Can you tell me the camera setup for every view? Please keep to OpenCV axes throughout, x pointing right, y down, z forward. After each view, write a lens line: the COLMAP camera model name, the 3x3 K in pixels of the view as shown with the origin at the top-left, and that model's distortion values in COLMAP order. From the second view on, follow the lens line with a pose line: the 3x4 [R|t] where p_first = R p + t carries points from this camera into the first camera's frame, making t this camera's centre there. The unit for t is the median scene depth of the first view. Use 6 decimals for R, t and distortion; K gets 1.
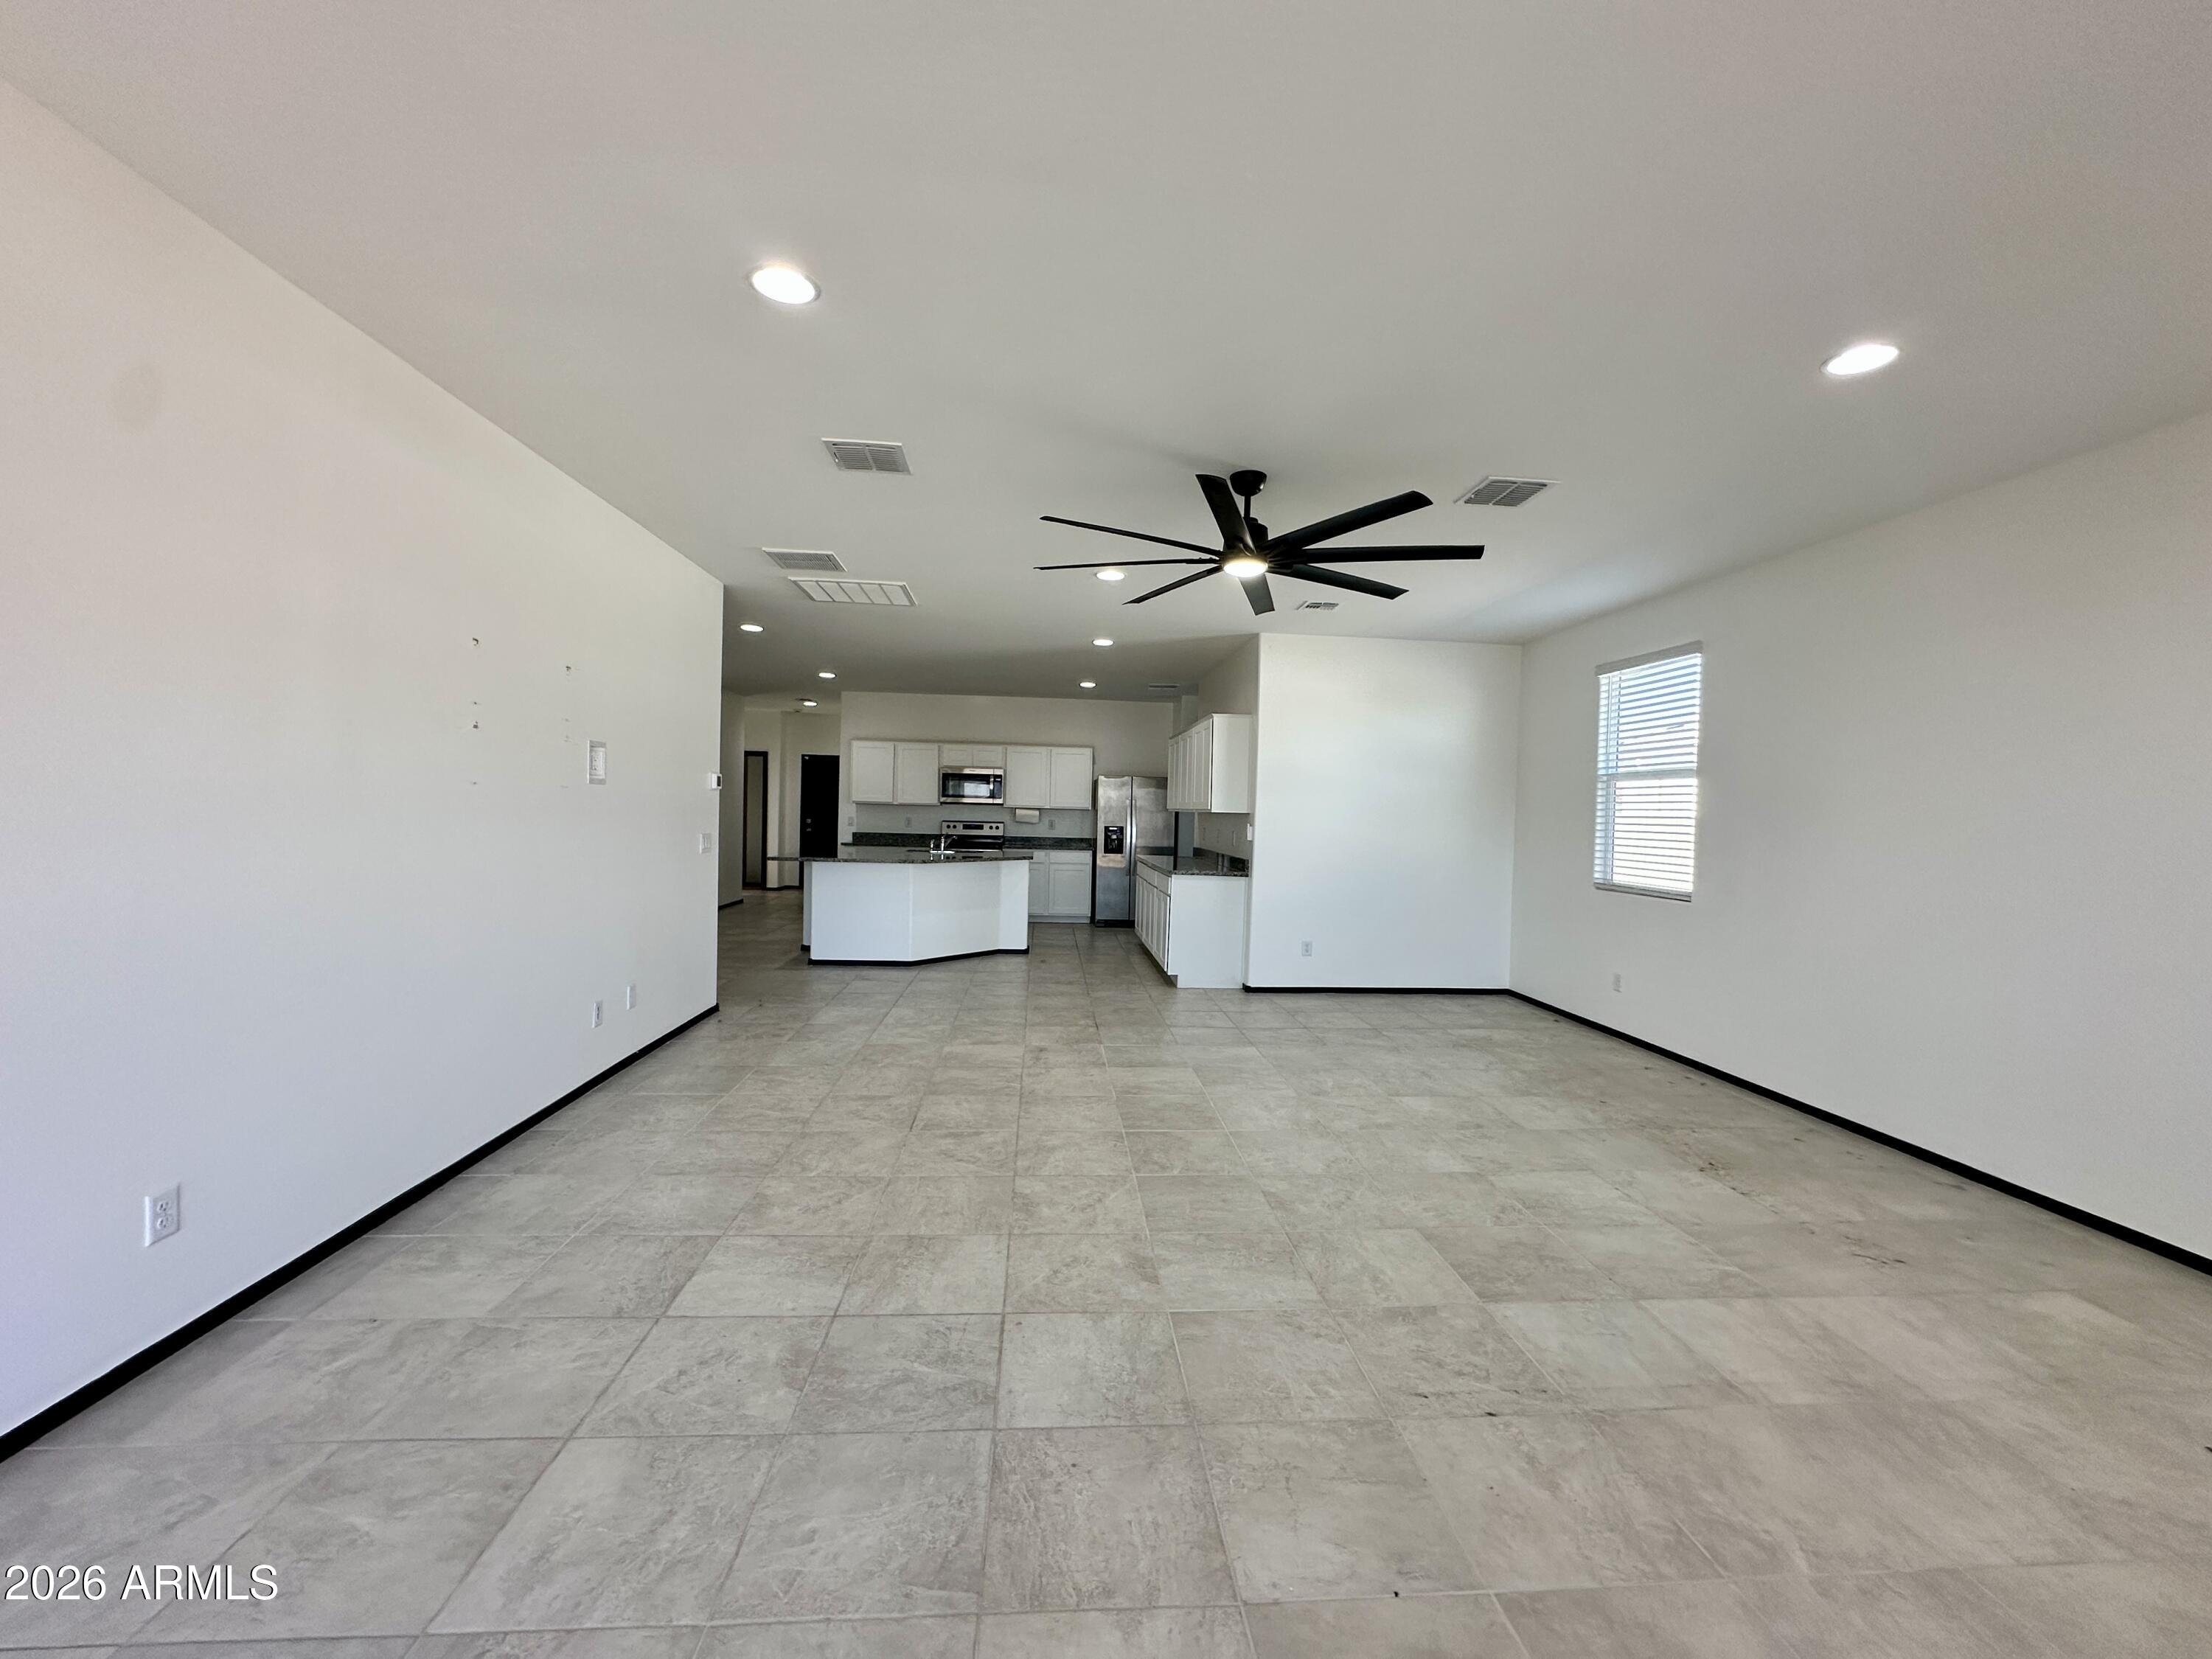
lens RADIAL K [[886.7, 0, 1109.0], [0, 886.7, 827.5], [0, 0, 1]] dist [-0.001439, 0.000291]
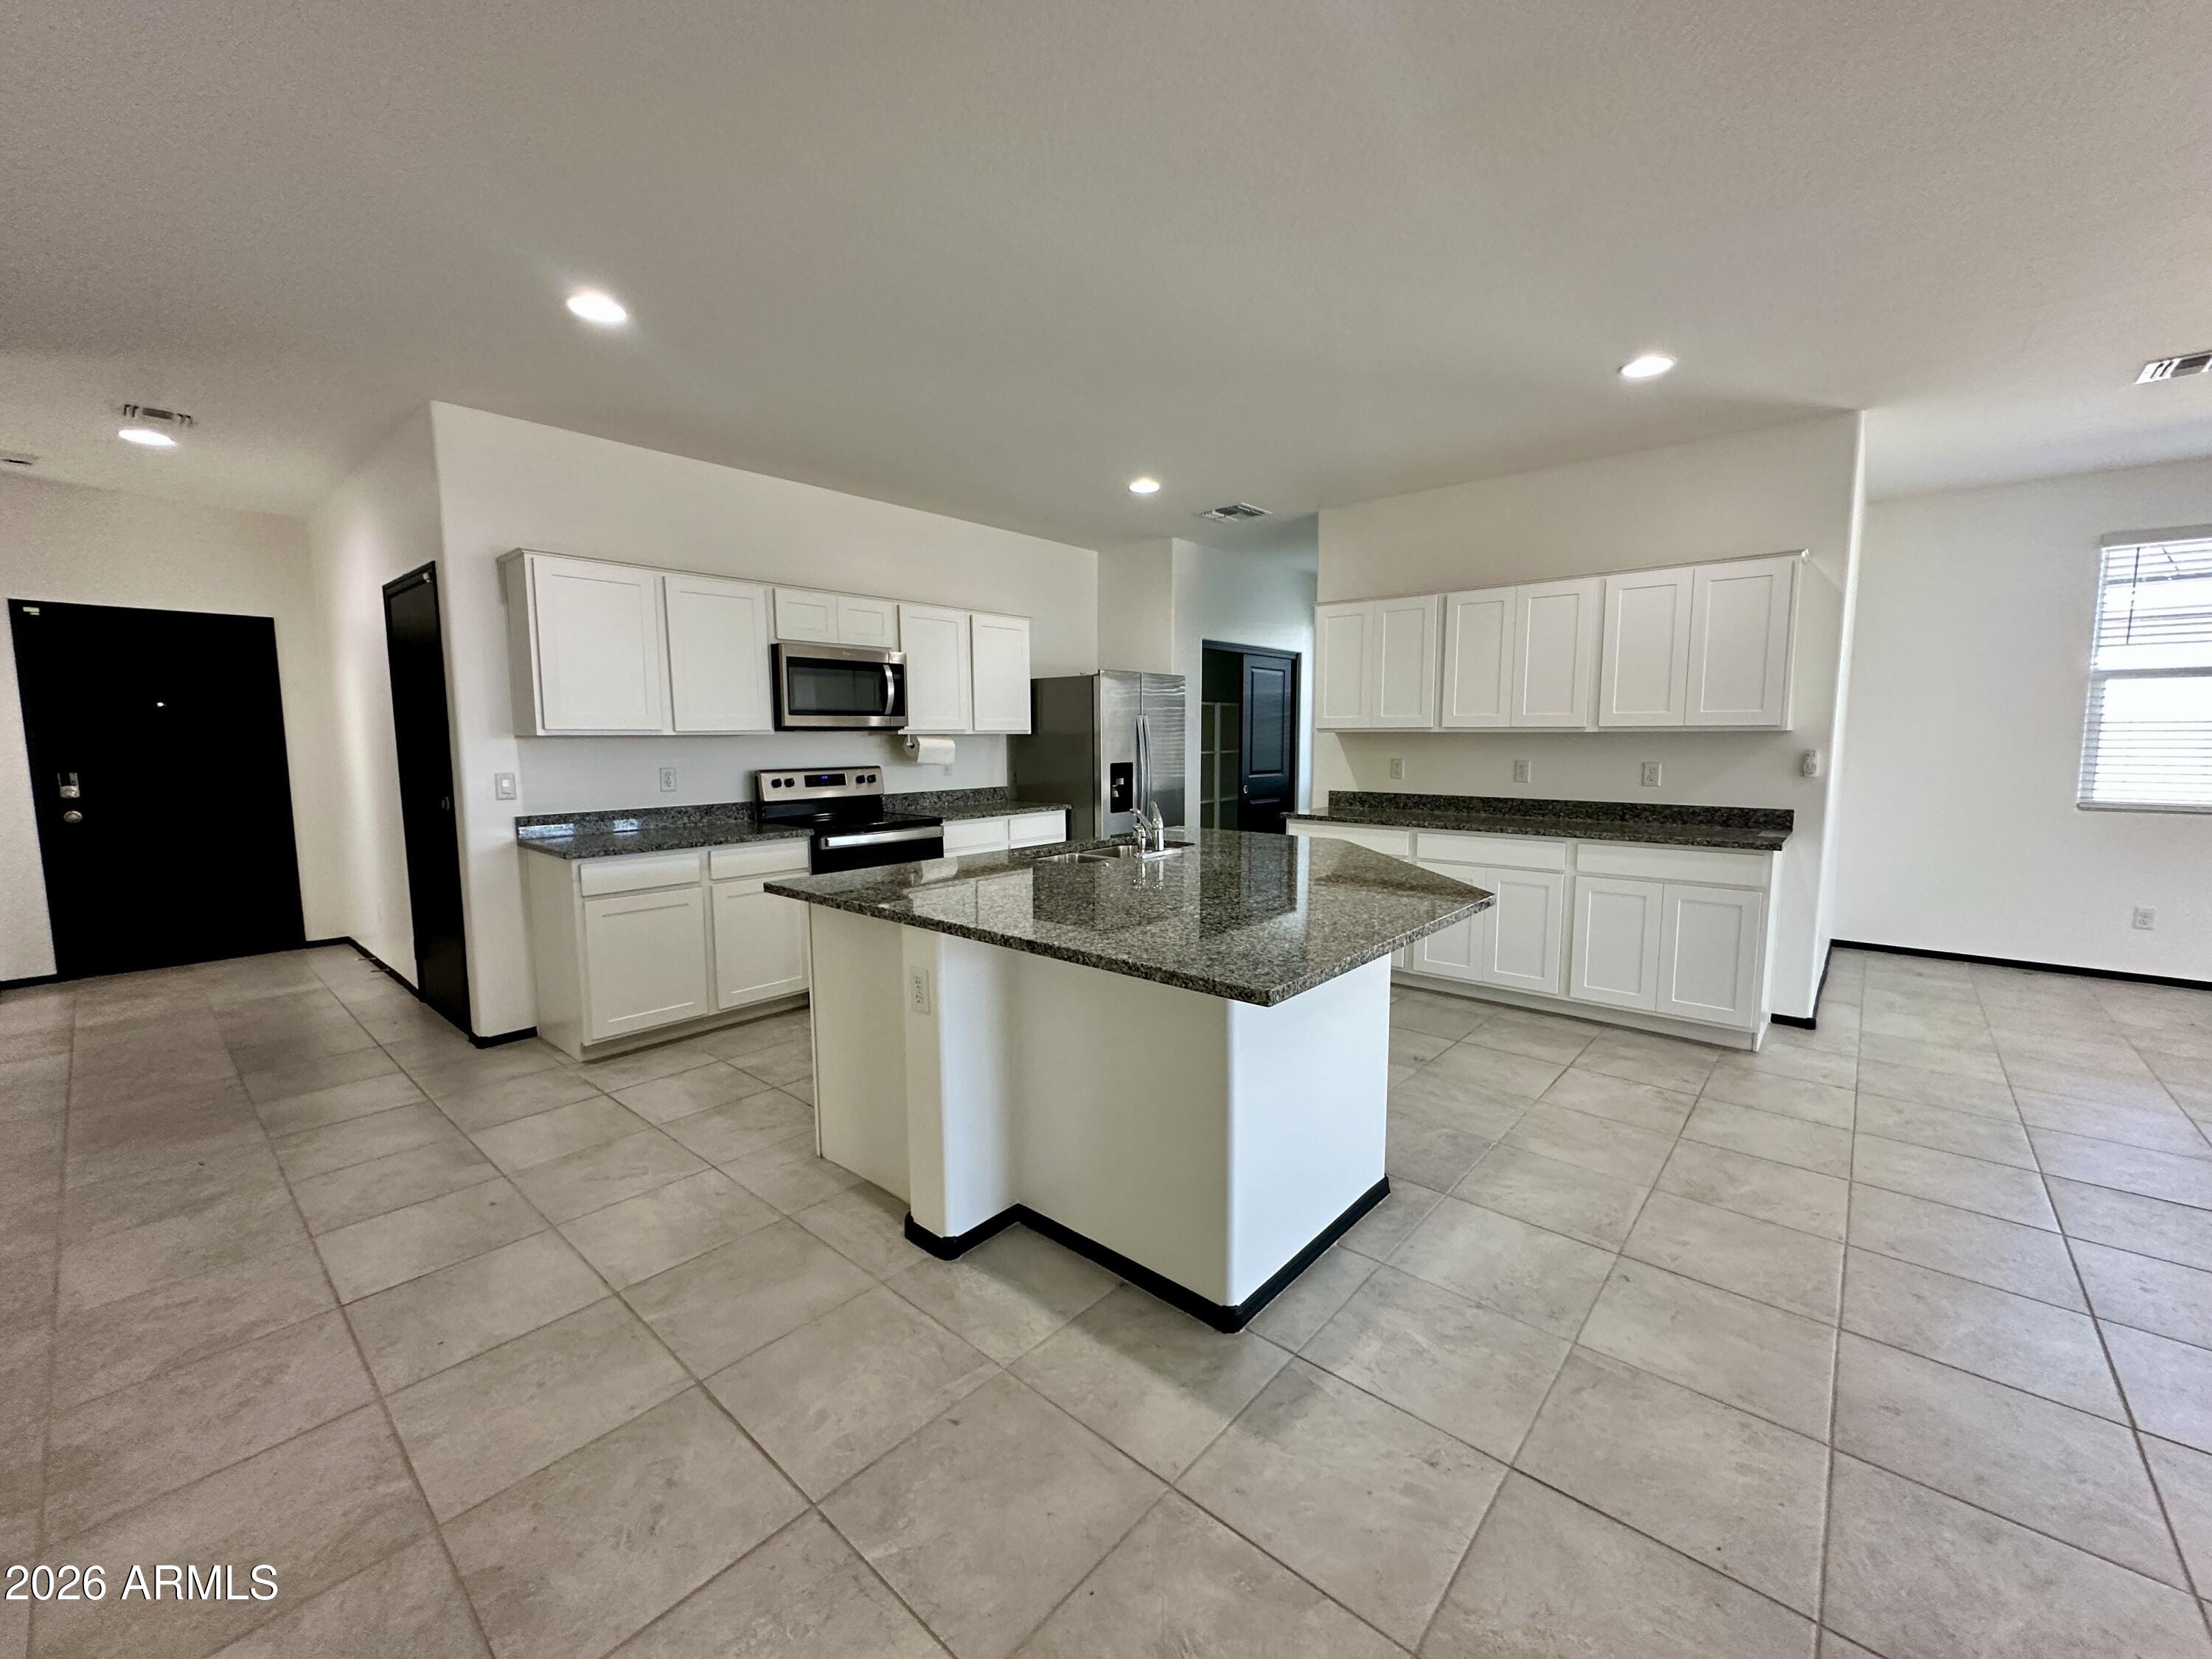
lens RADIAL K [[883.2, 0, 1109.3], [0, 883.2, 829.3], [0, 0, 1]] dist [-0.004566, 0.000746]
pose [[0.710489, -0.105105, 0.695815, -0.372935], [0.036642, 0.992967, 0.112577, -0.021801], [-0.702754, -0.054488, 0.709344, 0.584217]]
